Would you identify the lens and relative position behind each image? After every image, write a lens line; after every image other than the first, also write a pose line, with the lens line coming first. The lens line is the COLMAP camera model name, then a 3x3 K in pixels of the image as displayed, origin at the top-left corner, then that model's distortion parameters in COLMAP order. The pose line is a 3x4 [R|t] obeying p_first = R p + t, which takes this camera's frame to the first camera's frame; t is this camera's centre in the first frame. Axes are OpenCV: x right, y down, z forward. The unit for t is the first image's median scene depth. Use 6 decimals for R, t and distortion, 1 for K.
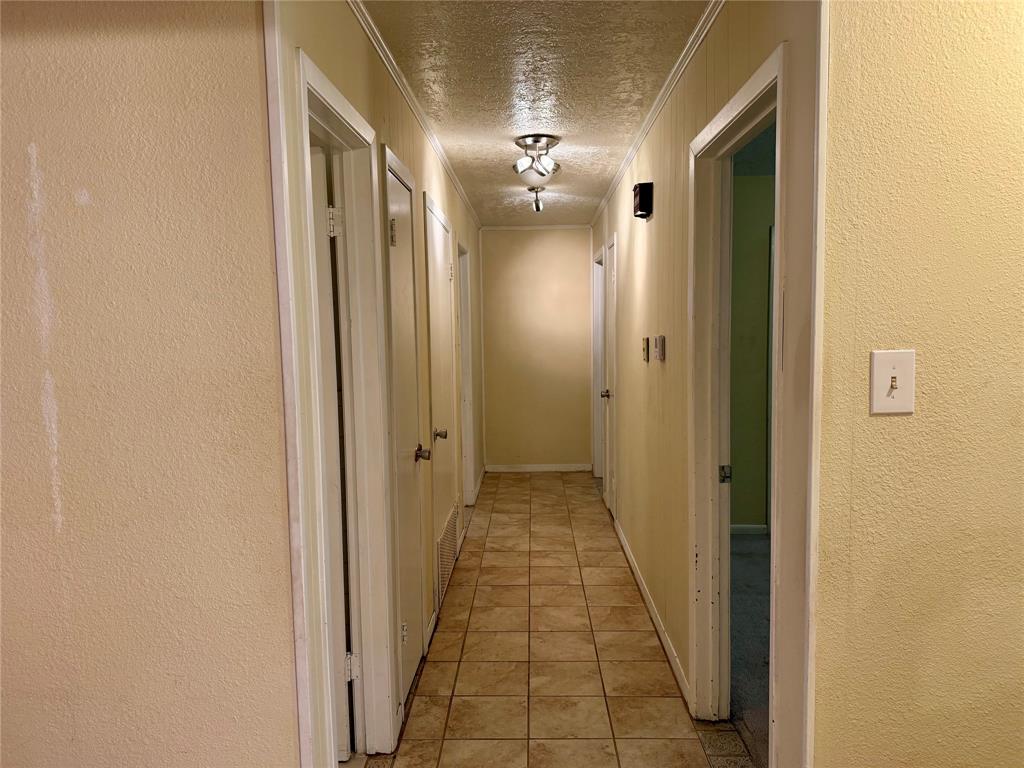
lens RADIAL K [[715.1, 0, 510.6], [0, 715.1, 383.1], [0, 0, 1]] dist [0.084324, -0.110340]
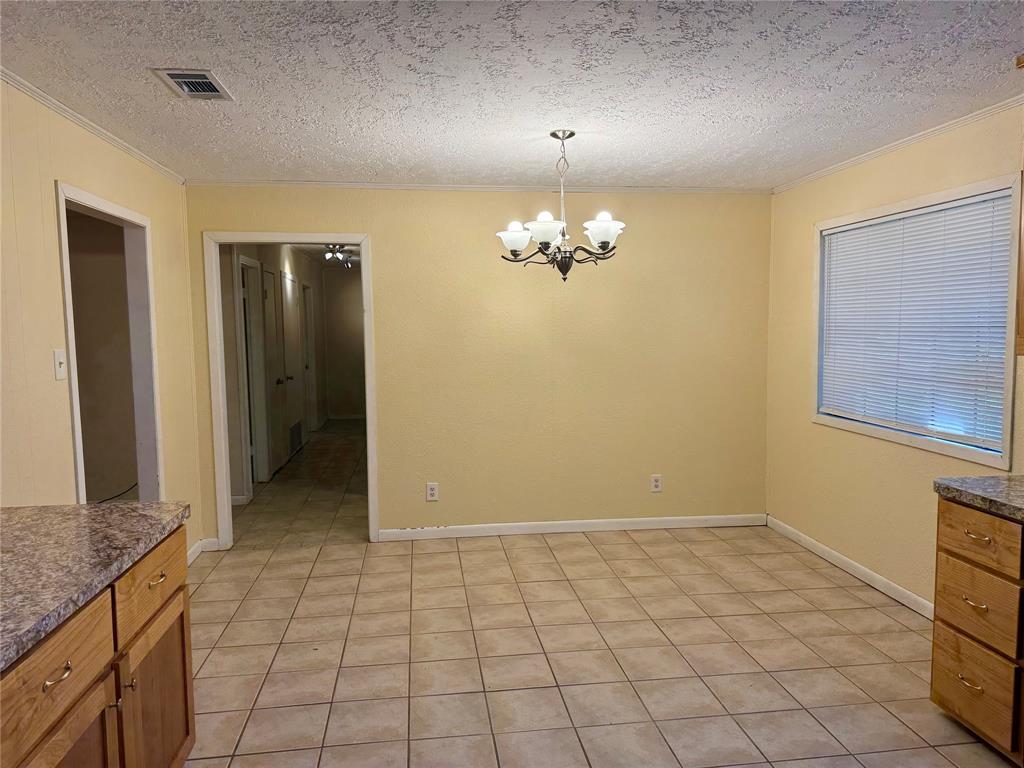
lens RADIAL K [[715.1, 0, 513.9], [0, 715.1, 385.5], [0, 0, 1]] dist [0.084324, -0.110340]
pose [[0.986420, -0.008145, 0.164041, 0.215095], [0.008052, 0.999967, 0.001233, 0.095859], [-0.164046, 0.000105, 0.986453, -1.283546]]
